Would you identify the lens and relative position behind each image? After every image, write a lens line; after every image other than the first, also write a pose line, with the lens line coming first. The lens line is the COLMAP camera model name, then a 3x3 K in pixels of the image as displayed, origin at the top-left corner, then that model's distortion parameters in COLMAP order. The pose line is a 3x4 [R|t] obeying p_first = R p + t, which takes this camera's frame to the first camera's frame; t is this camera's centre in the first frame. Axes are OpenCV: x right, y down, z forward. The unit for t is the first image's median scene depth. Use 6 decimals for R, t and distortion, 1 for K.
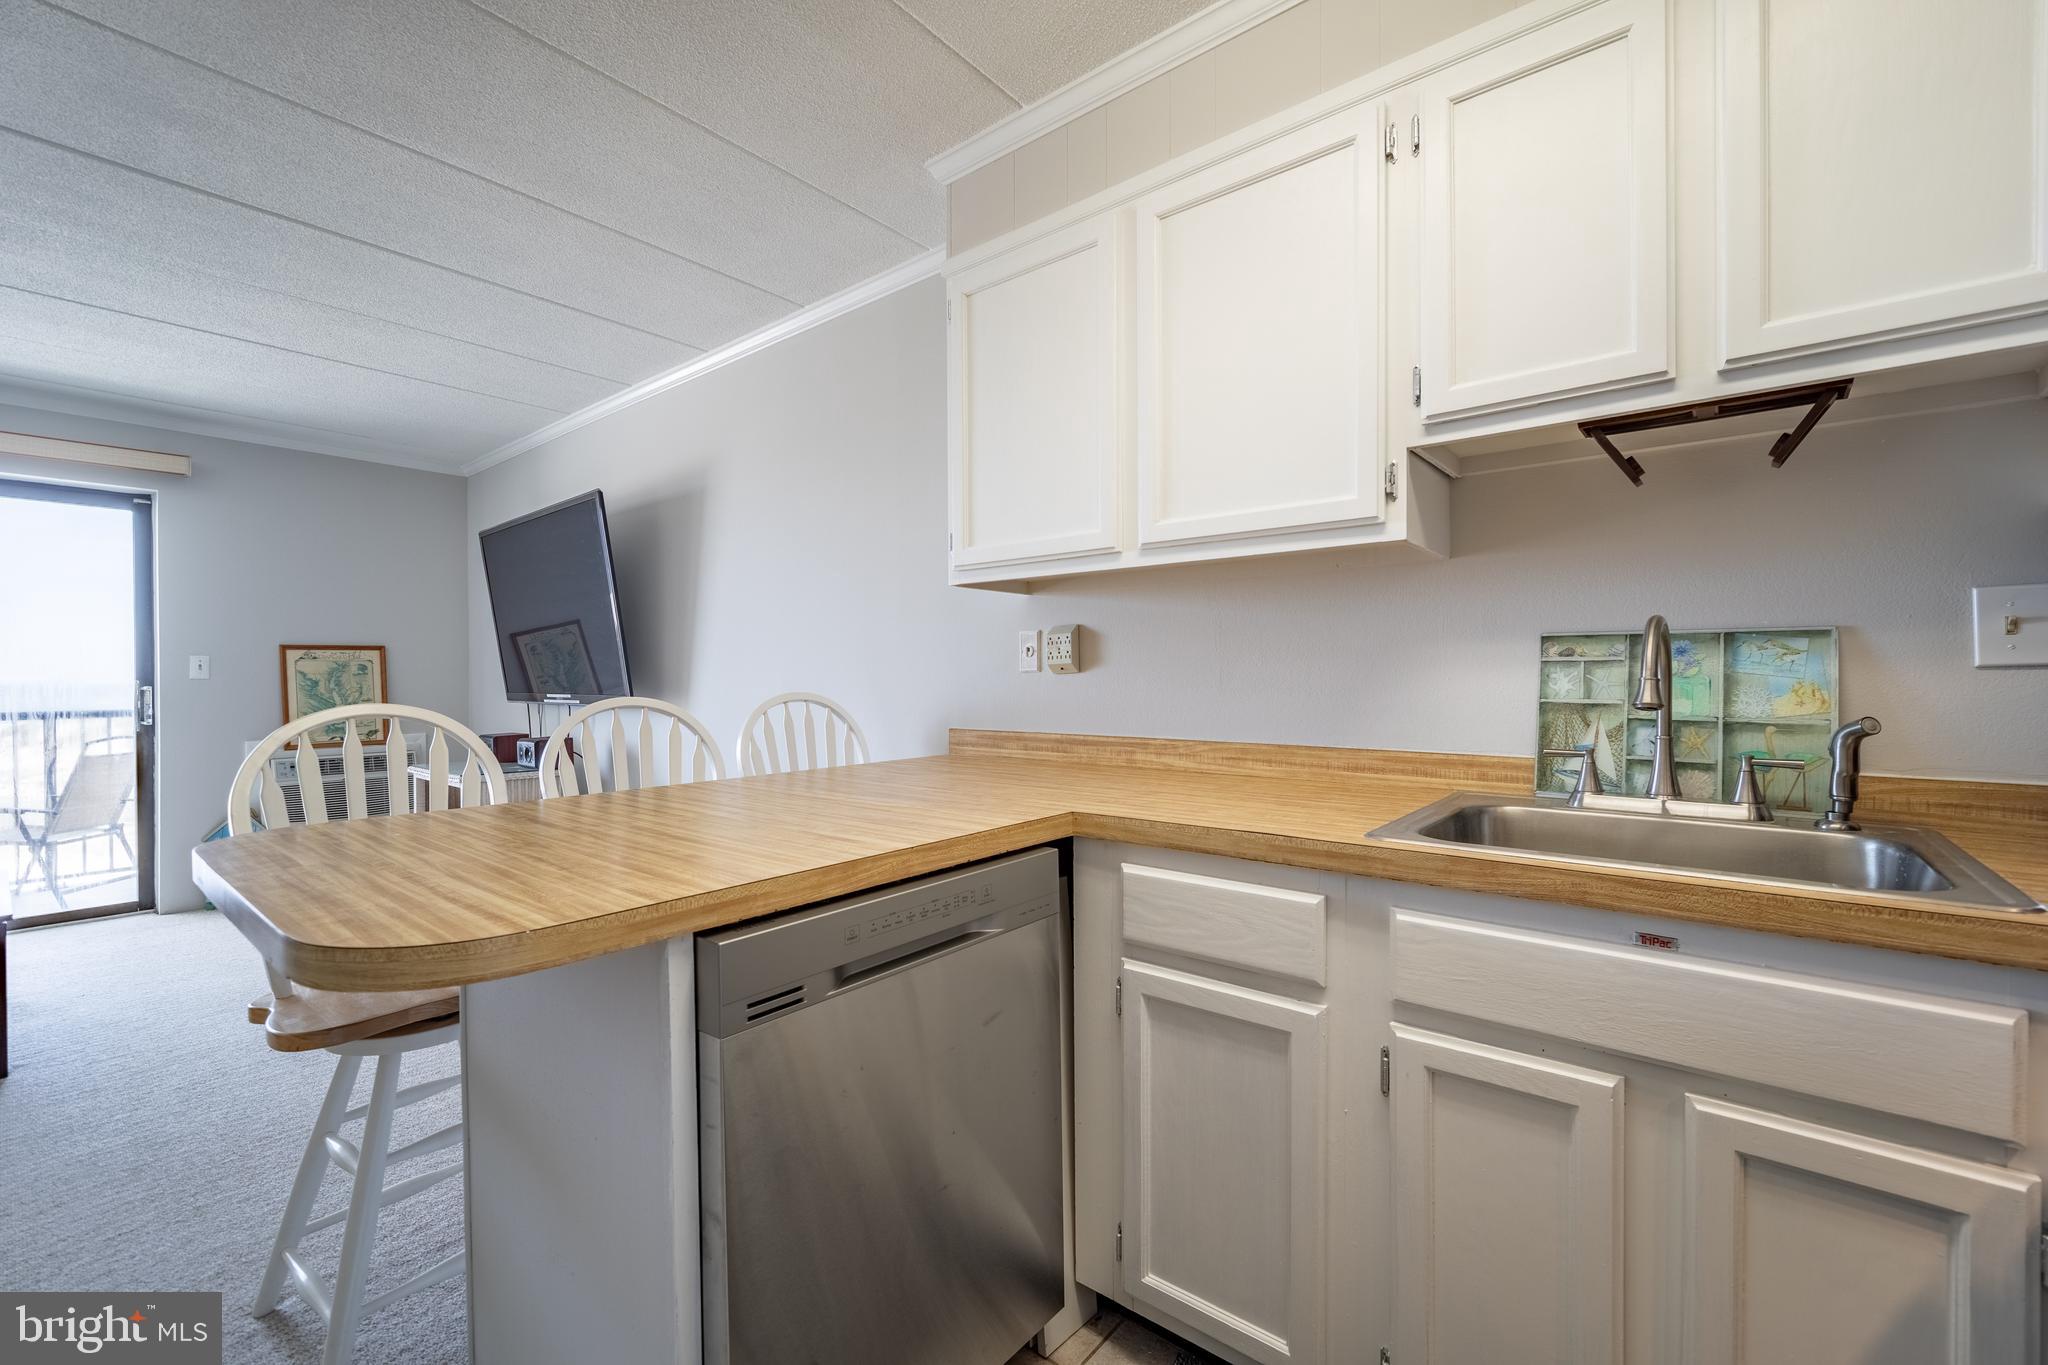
lens RADIAL K [[847.1, 0, 1031.2], [0, 847.1, 684.8], [0, 0, 1]] dist [-0.001932, -0.001240]
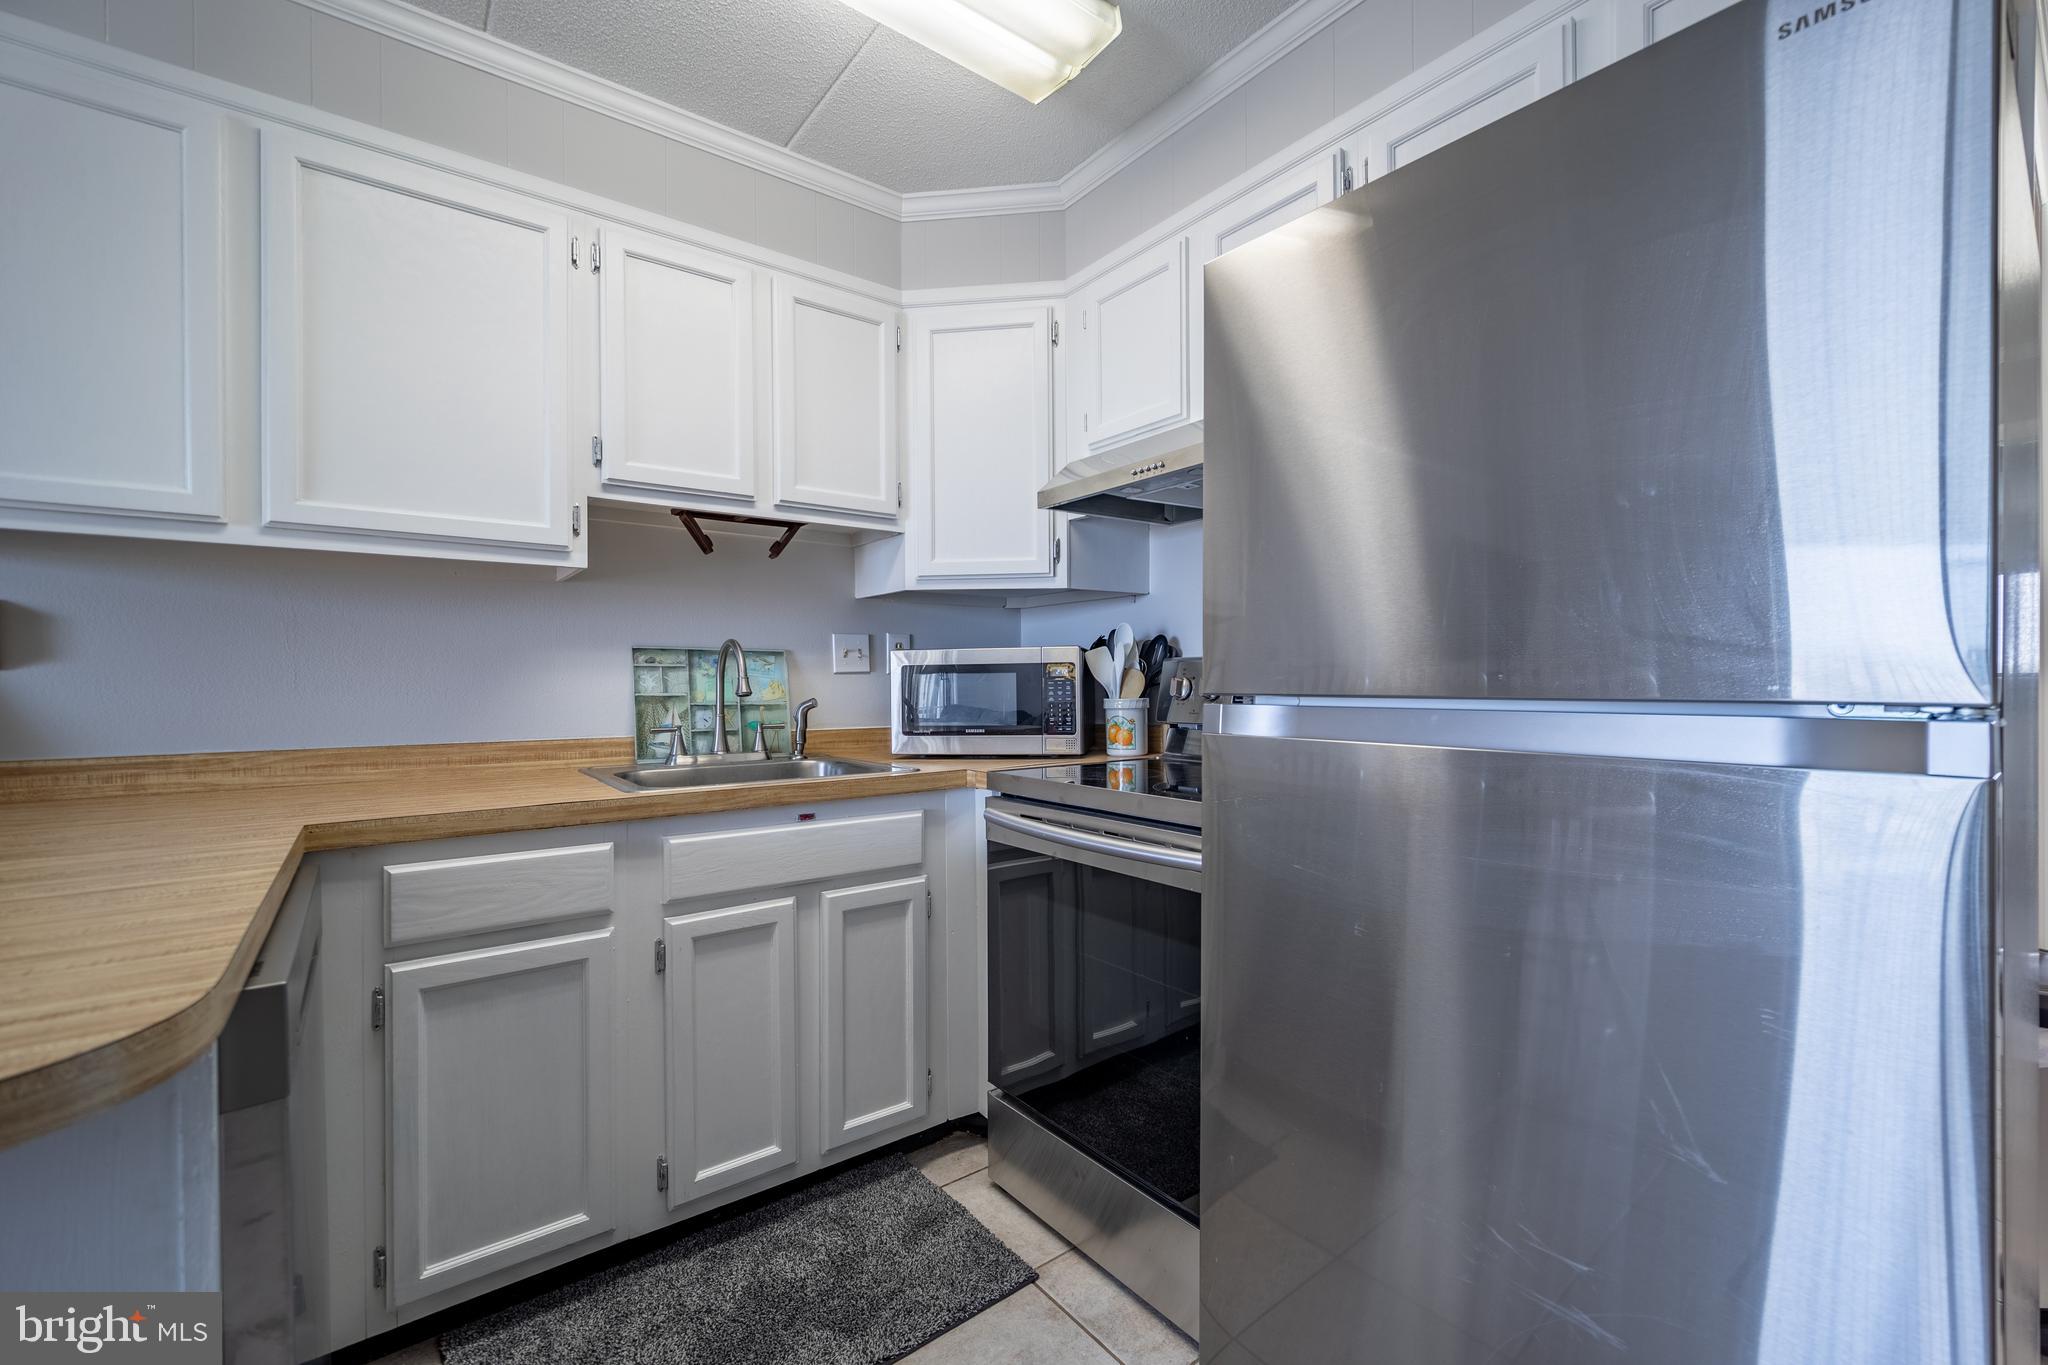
lens RADIAL K [[847.1, 0, 1032.0], [0, 847.1, 685.8], [0, 0, 1]] dist [-0.001932, -0.001240]
pose [[0.229565, -0.001606, 0.973292, -0.654947], [0.013540, 0.999907, -0.001544, 0.016517], [-0.973199, 0.013533, 0.229566, 0.059140]]
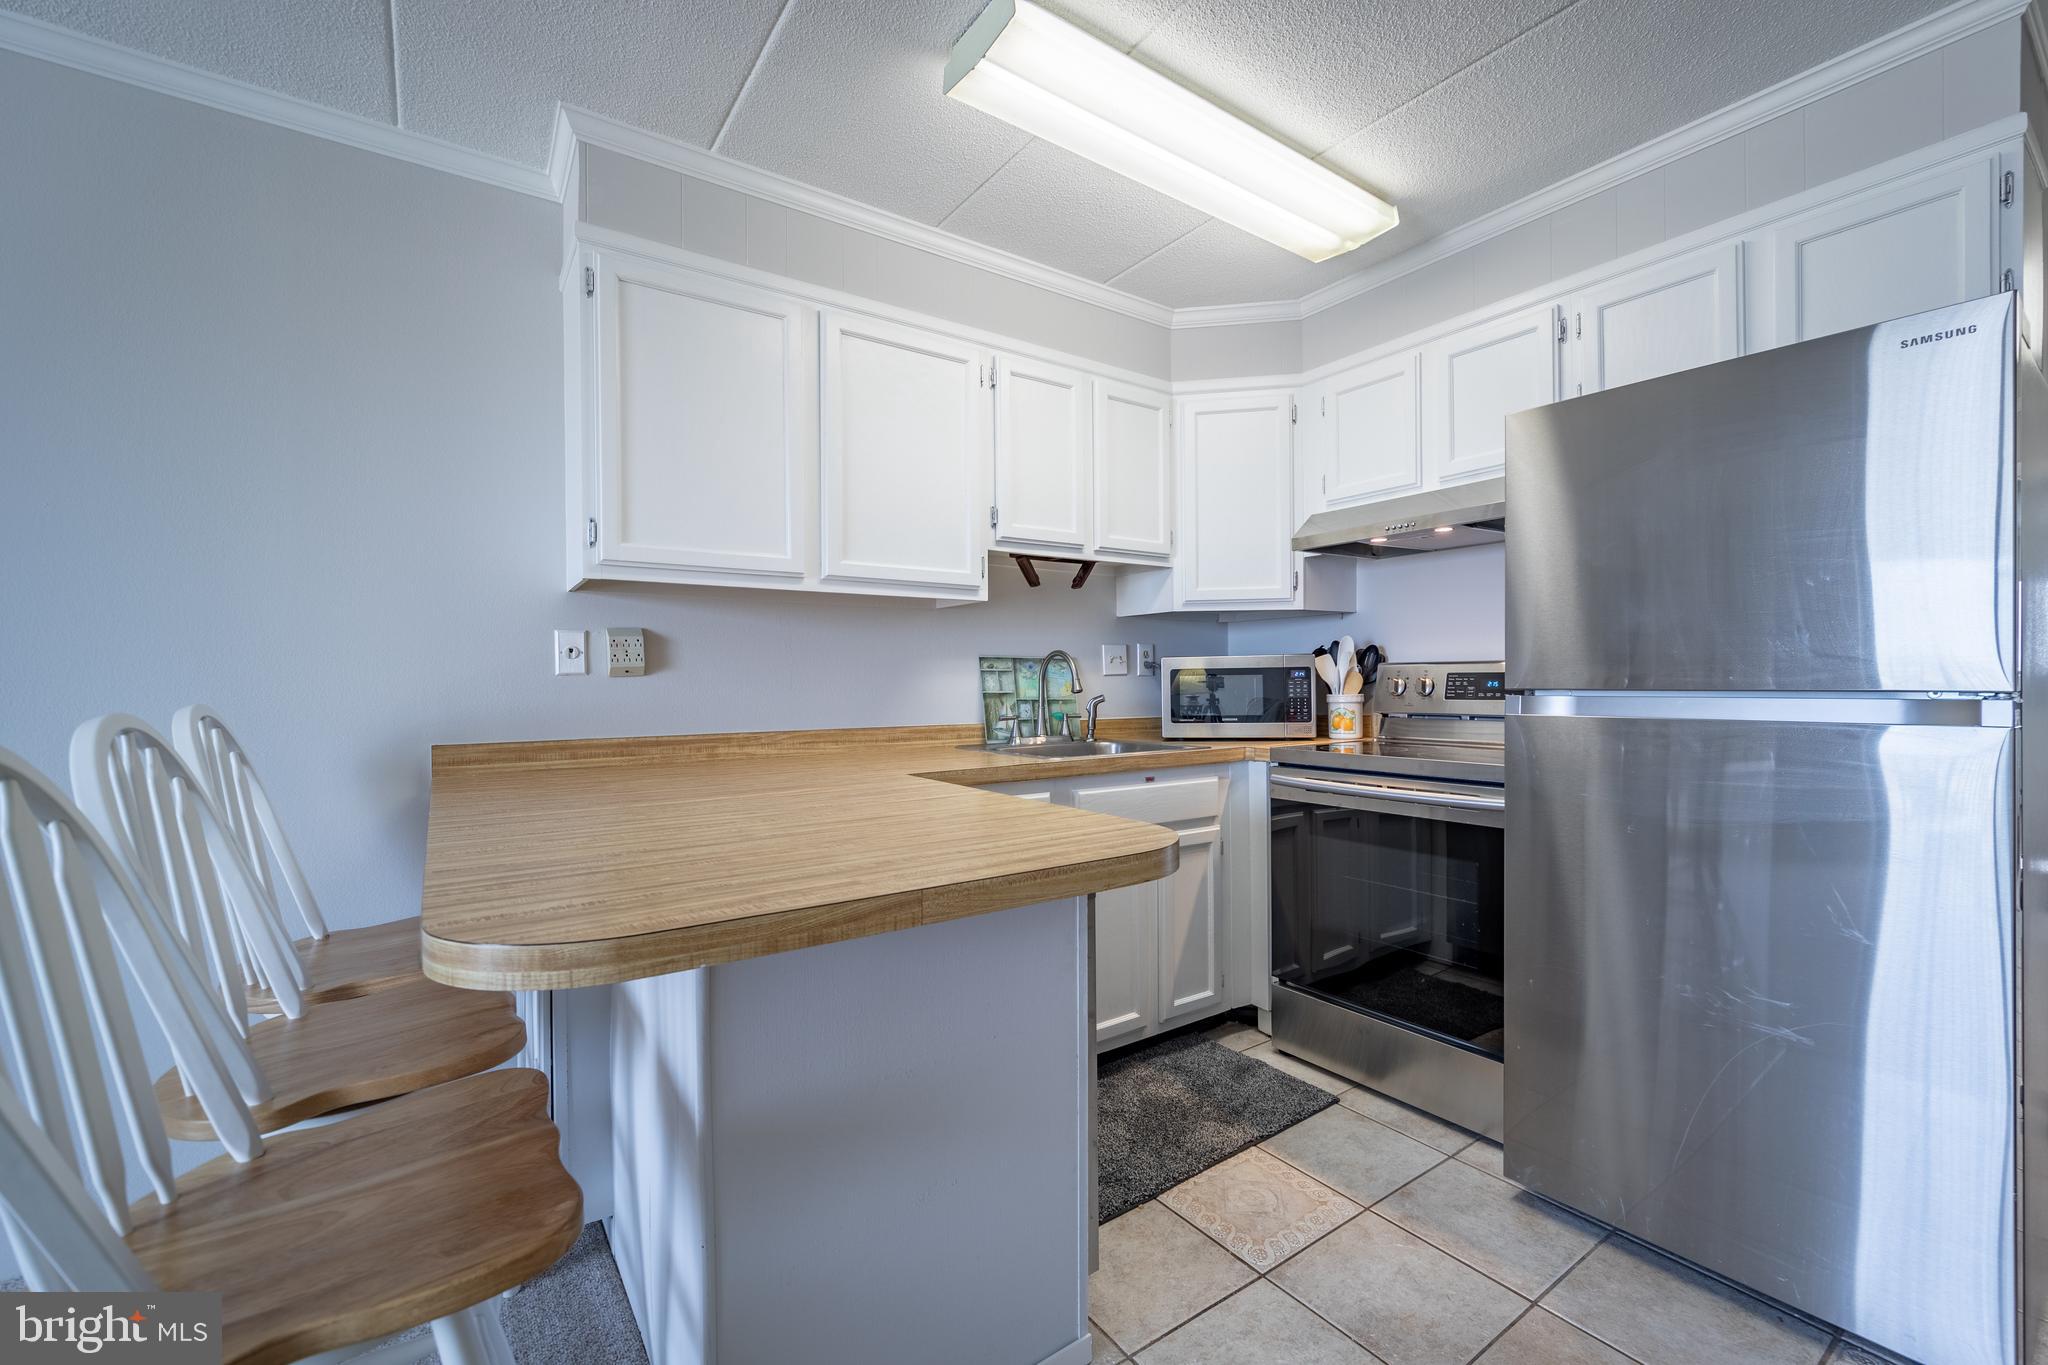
lens RADIAL K [[847.1, 0, 1031.1], [0, 847.1, 685.4], [0, 0, 1]] dist [-0.001932, -0.001240]
pose [[0.270010, -0.001577, 0.962856, -1.265448], [0.016031, 0.999867, -0.002858, 0.012140], [-0.962724, 0.016207, 0.270000, 0.442224]]
